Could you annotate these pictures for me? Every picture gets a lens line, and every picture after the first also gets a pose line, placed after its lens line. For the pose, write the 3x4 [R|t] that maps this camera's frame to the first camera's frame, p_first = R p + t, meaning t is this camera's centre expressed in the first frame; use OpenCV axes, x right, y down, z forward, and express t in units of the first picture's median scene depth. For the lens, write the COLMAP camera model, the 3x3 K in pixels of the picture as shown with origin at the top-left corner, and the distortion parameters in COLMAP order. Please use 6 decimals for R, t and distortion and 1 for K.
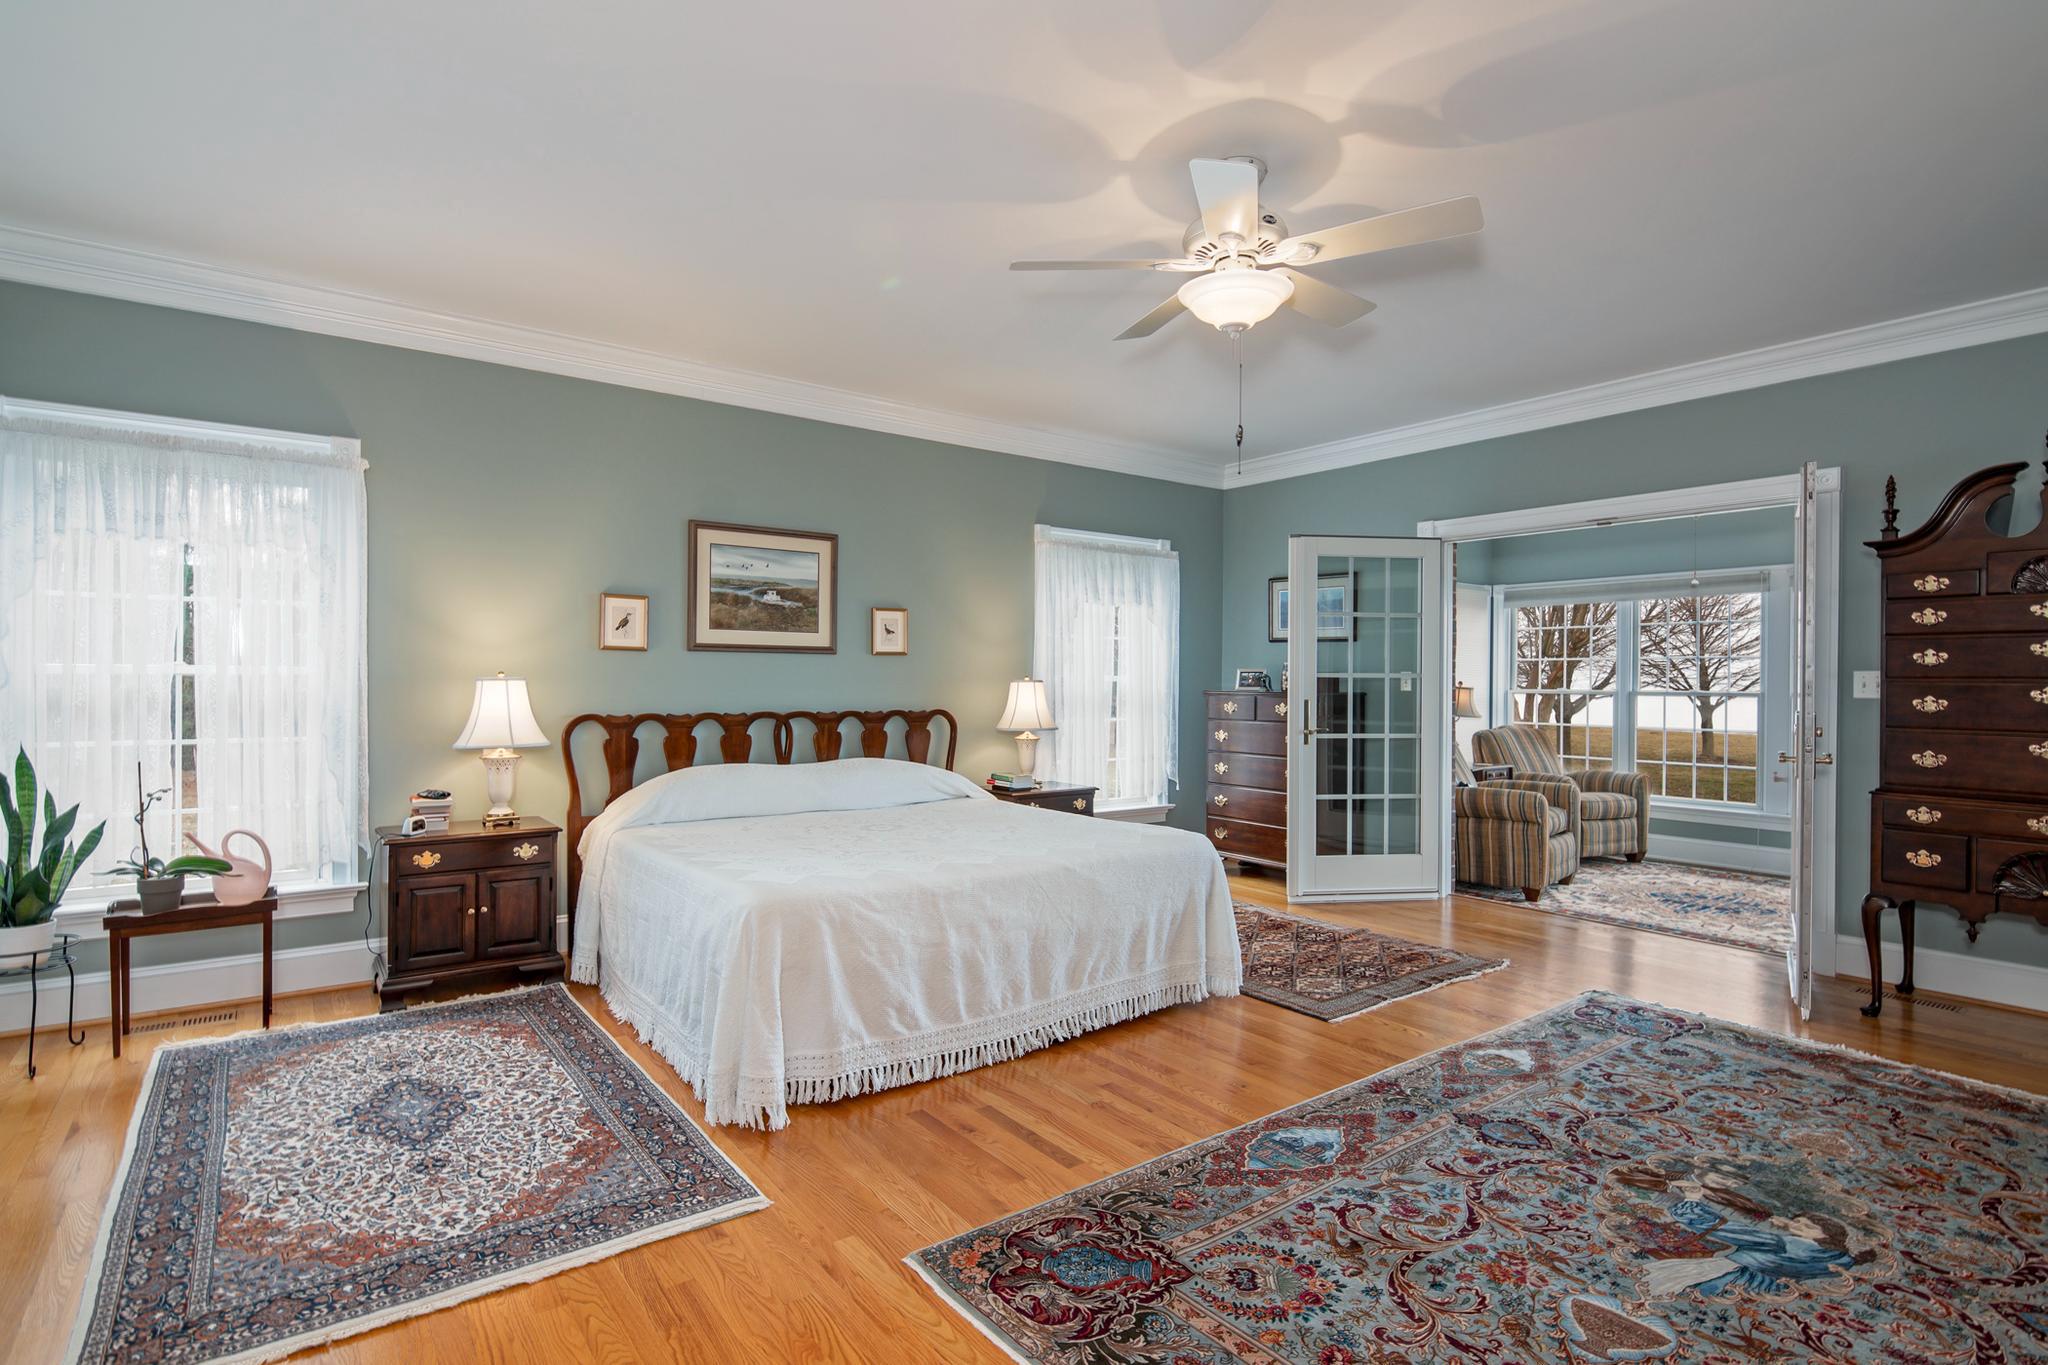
lens RADIAL K [[1002.8, 0, 1024.0], [0, 1002.8, 682.5], [0, 0, 1]] dist [-0.000679, -0.000499]
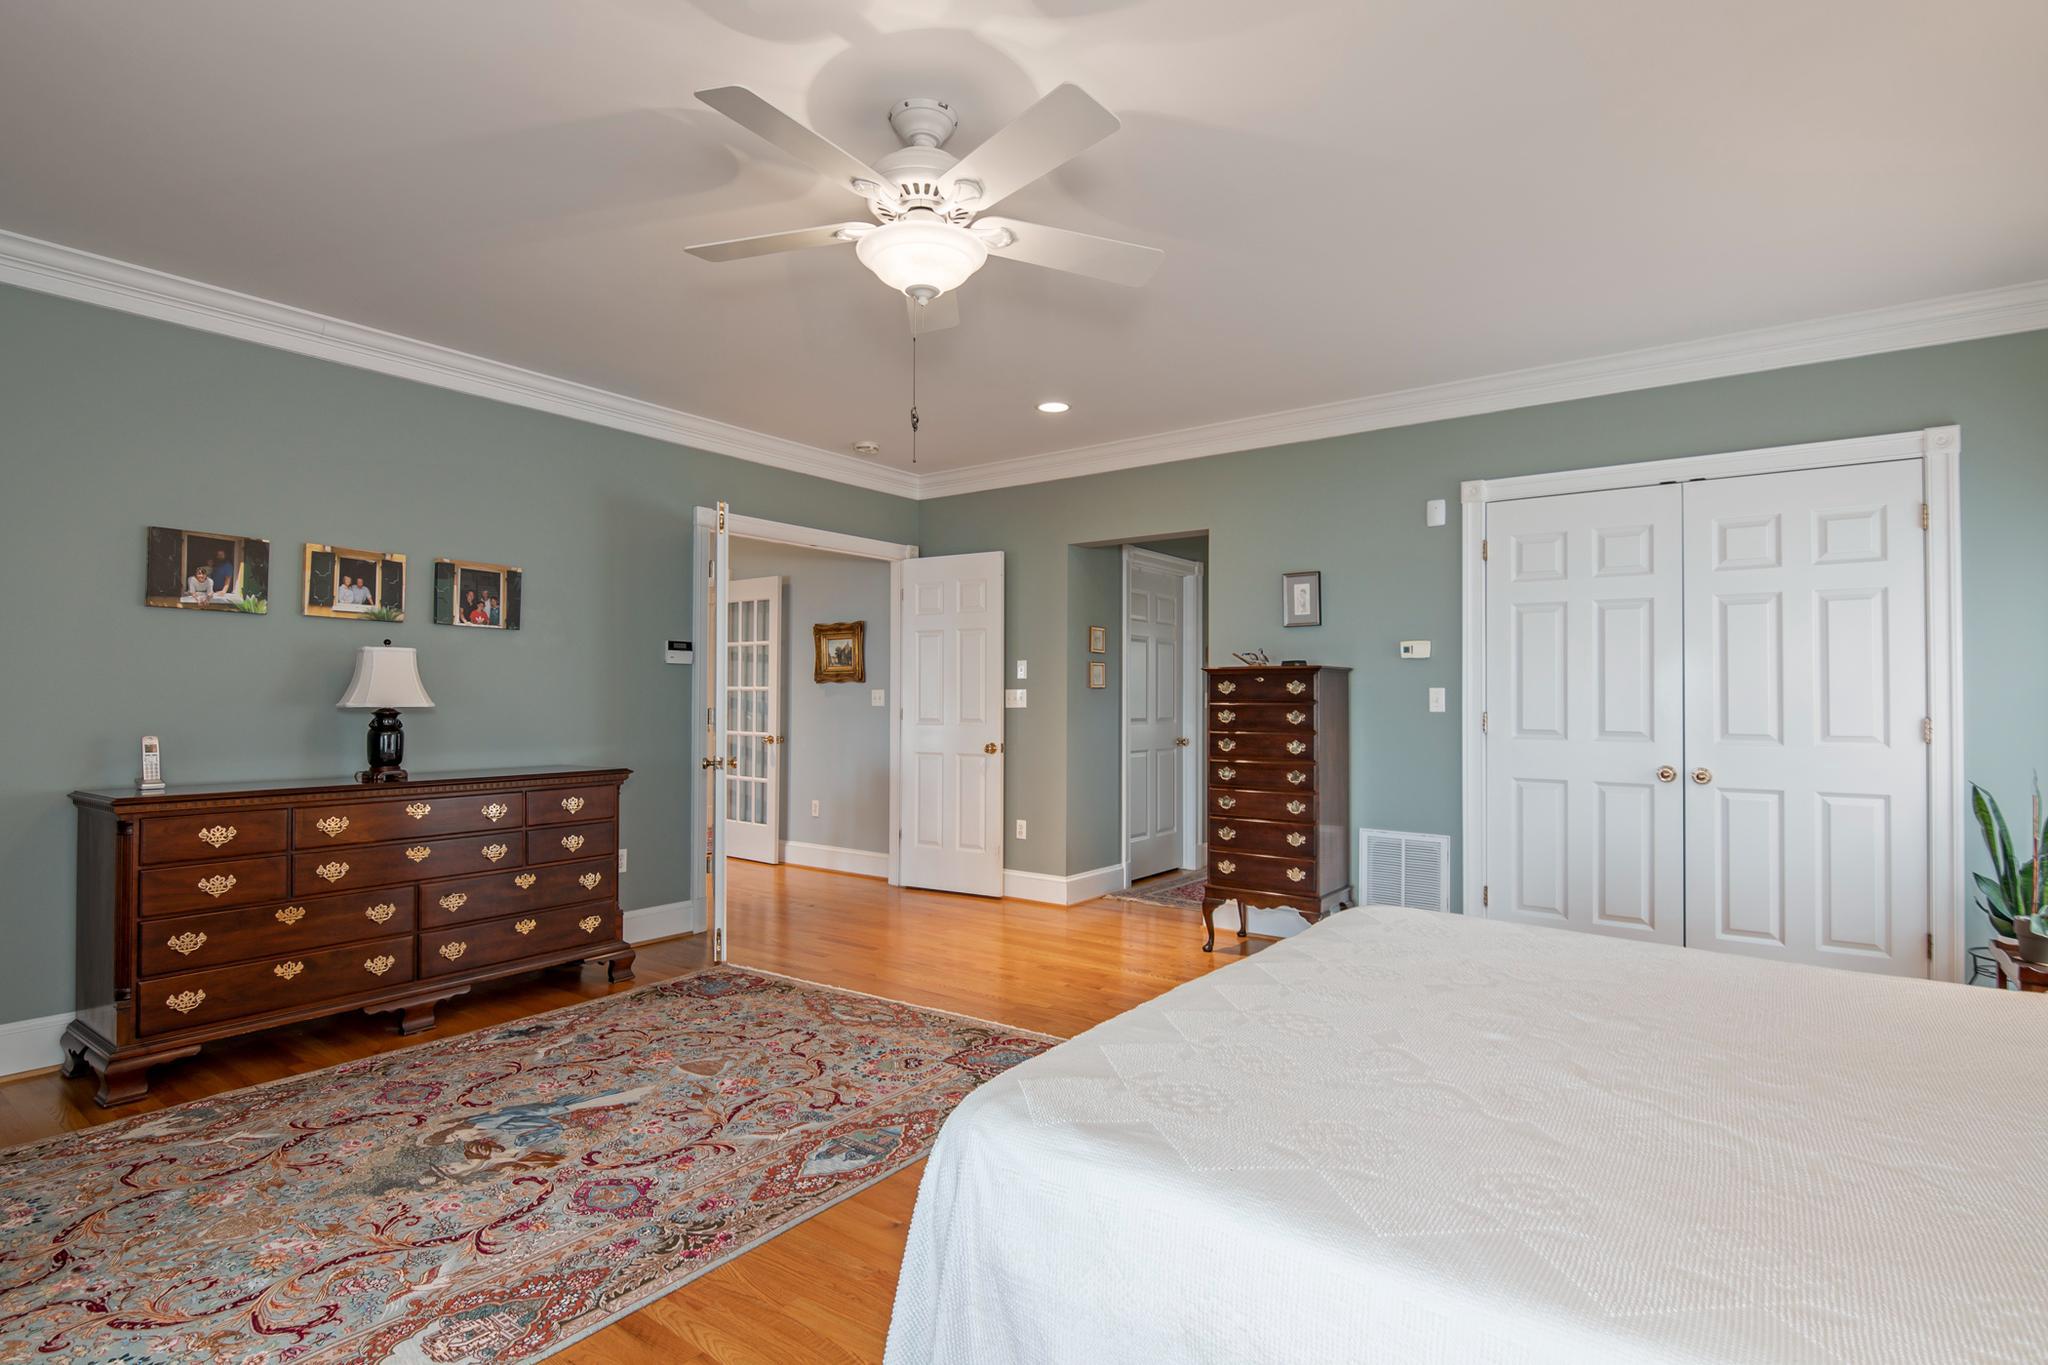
lens RADIAL K [[1002.8, 0, 1024.0], [0, 1002.8, 682.5], [0, 0, 1]] dist [-0.000679, -0.000499]
pose [[-0.958550, -0.016851, -0.284426, 0.423328], [-0.012272, 0.999765, -0.017874, -0.002478], [0.284660, -0.013642, -0.958531, 2.138054]]
